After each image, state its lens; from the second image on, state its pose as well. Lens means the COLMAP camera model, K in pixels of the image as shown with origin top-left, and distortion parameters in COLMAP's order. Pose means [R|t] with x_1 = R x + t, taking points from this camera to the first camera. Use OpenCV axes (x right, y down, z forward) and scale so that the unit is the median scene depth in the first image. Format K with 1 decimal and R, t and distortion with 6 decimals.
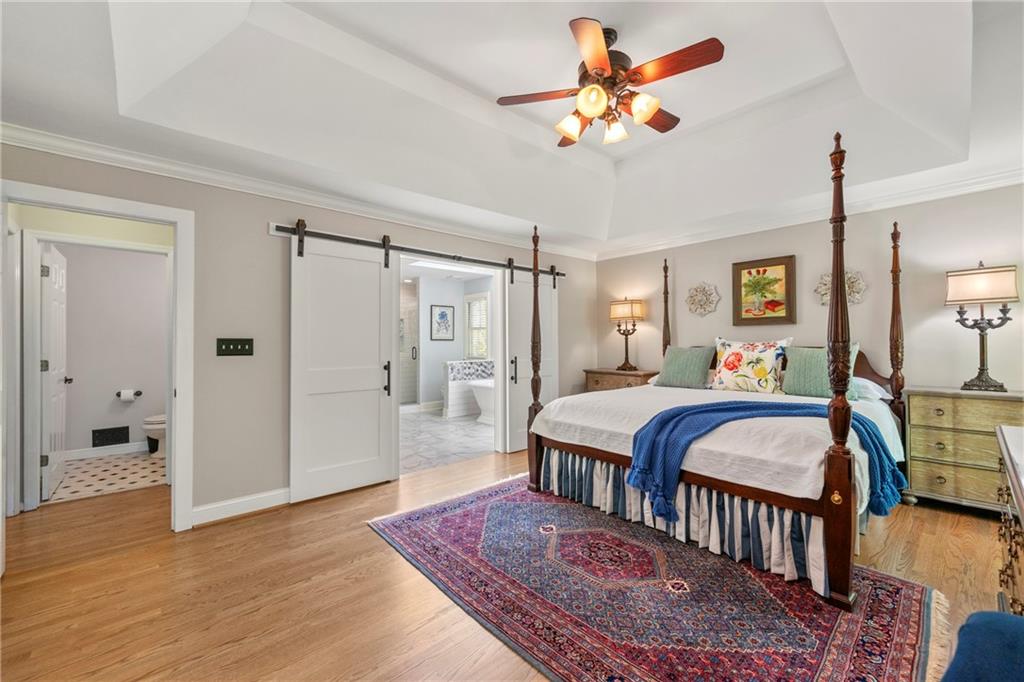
lens RADIAL K [[414.9, 0, 510.9], [0, 414.9, 339.8], [0, 0, 1]] dist [-0.000502, 0.000722]
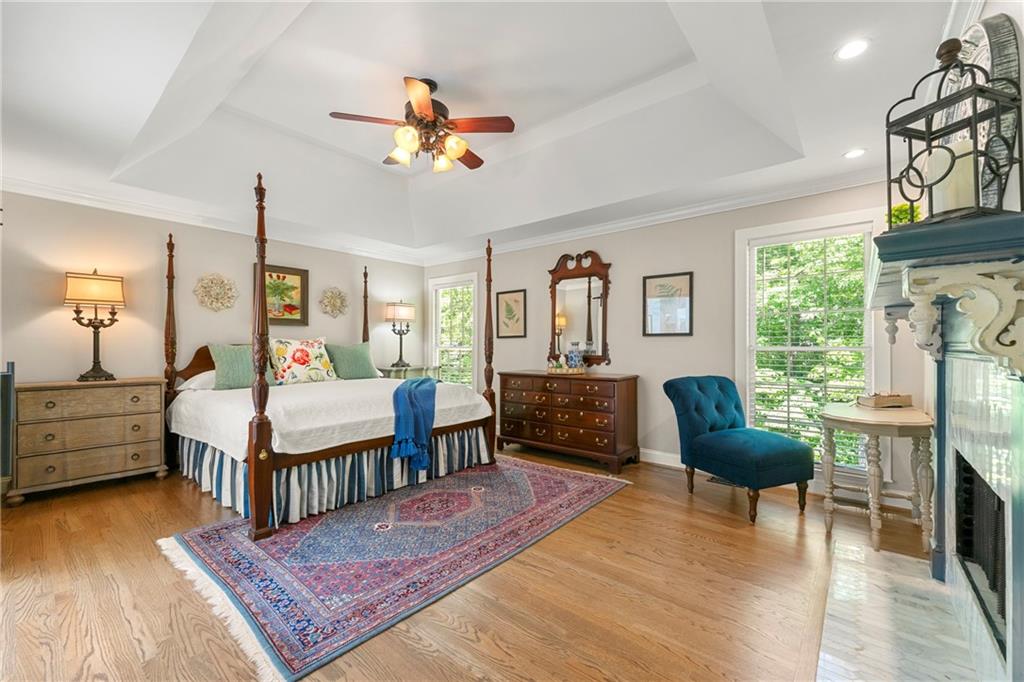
lens RADIAL K [[414.9, 0, 511.1], [0, 414.9, 345.2], [0, 0, 1]] dist [-0.000502, 0.000722]
pose [[-0.147295, -0.002422, 0.989090, -0.679888], [-0.015881, 0.999874, 0.000083, 0.011106], [-0.988965, -0.015695, -0.147315, 0.612177]]
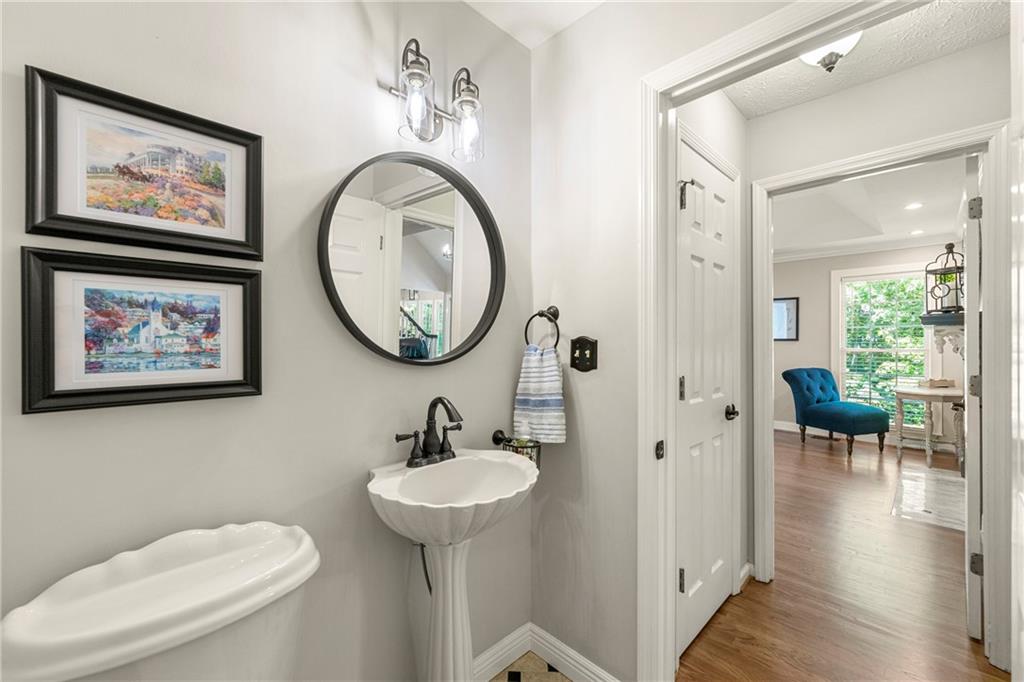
lens RADIAL K [[414.9, 0, 511.0], [0, 414.9, 339.6], [0, 0, 1]] dist [-0.000502, 0.000722]
pose [[-0.055546, -0.001388, 0.998455, -1.418409], [-0.018735, 0.999824, 0.000348, -0.012163], [-0.998280, -0.018687, -0.055562, 1.399554]]
